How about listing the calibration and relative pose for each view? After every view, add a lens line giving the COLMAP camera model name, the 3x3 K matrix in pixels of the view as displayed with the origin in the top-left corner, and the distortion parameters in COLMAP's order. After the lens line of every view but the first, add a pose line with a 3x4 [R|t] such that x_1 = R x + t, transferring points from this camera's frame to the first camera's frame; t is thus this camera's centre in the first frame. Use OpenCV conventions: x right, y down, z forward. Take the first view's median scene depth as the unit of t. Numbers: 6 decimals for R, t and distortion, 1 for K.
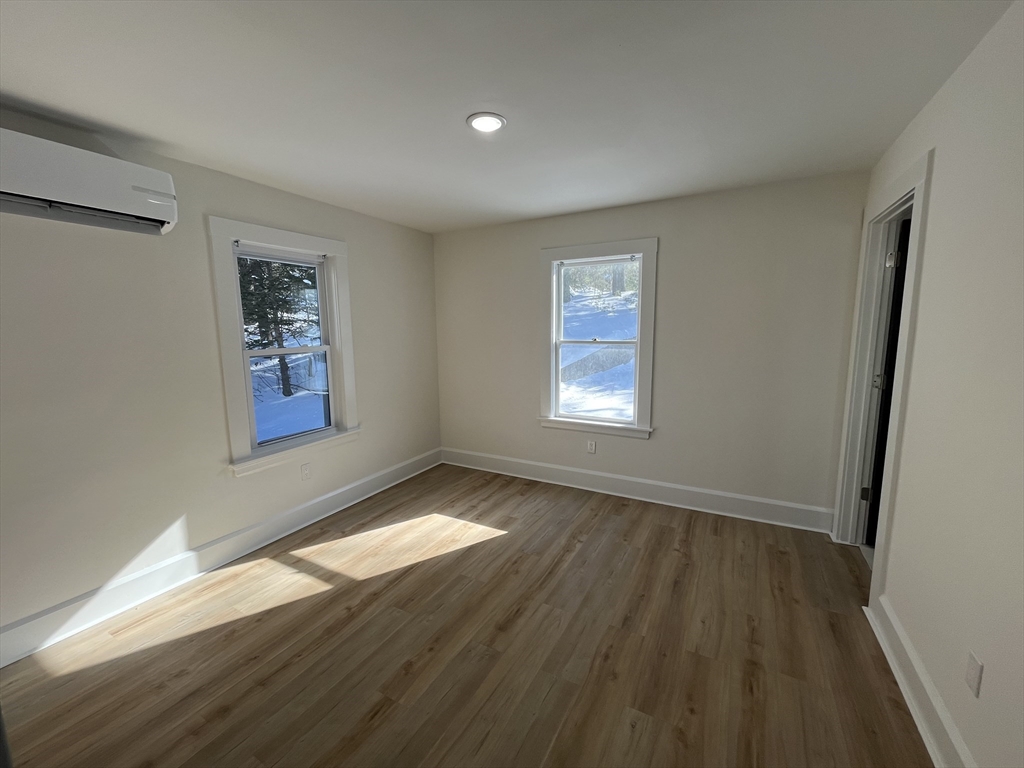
lens RADIAL K [[414.1, 0, 511.0], [0, 414.1, 384.4], [0, 0, 1]] dist [-0.000600, -0.000441]
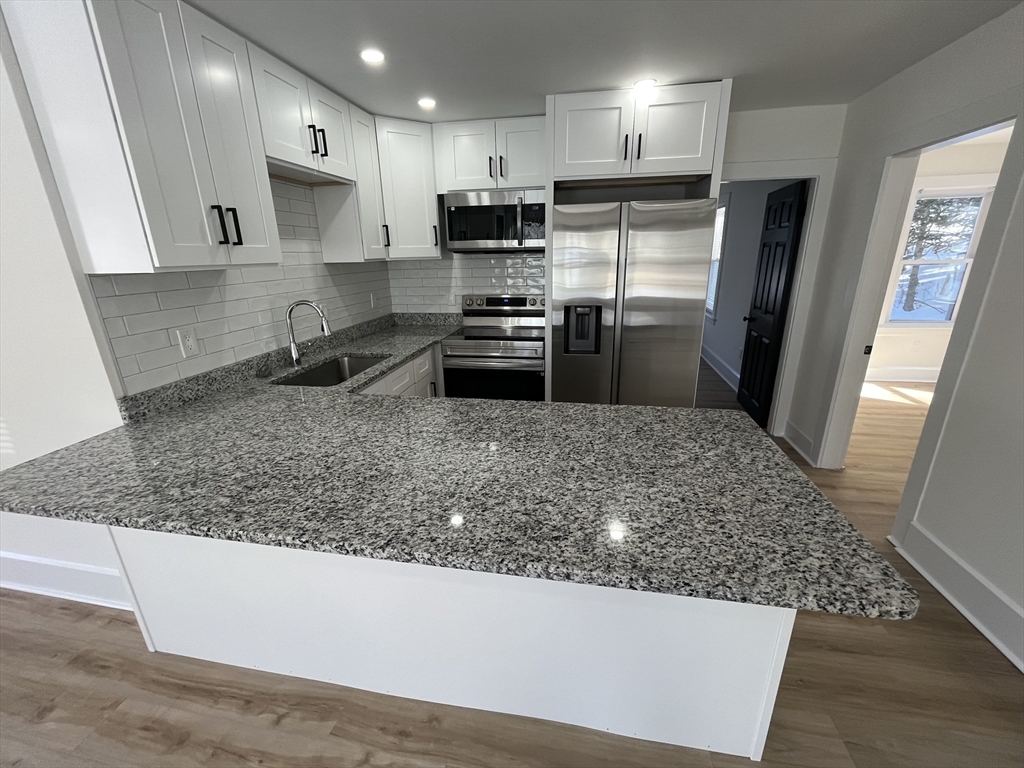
lens RADIAL K [[414.1, 0, 511.2], [0, 414.1, 381.5], [0, 0, 1]] dist [-0.000600, -0.000441]
pose [[0.314869, 0.288105, -0.904352, 0.139671], [-0.111111, 0.957455, 0.266337, 0.031984], [0.942609, 0.016623, 0.333485, -0.284461]]
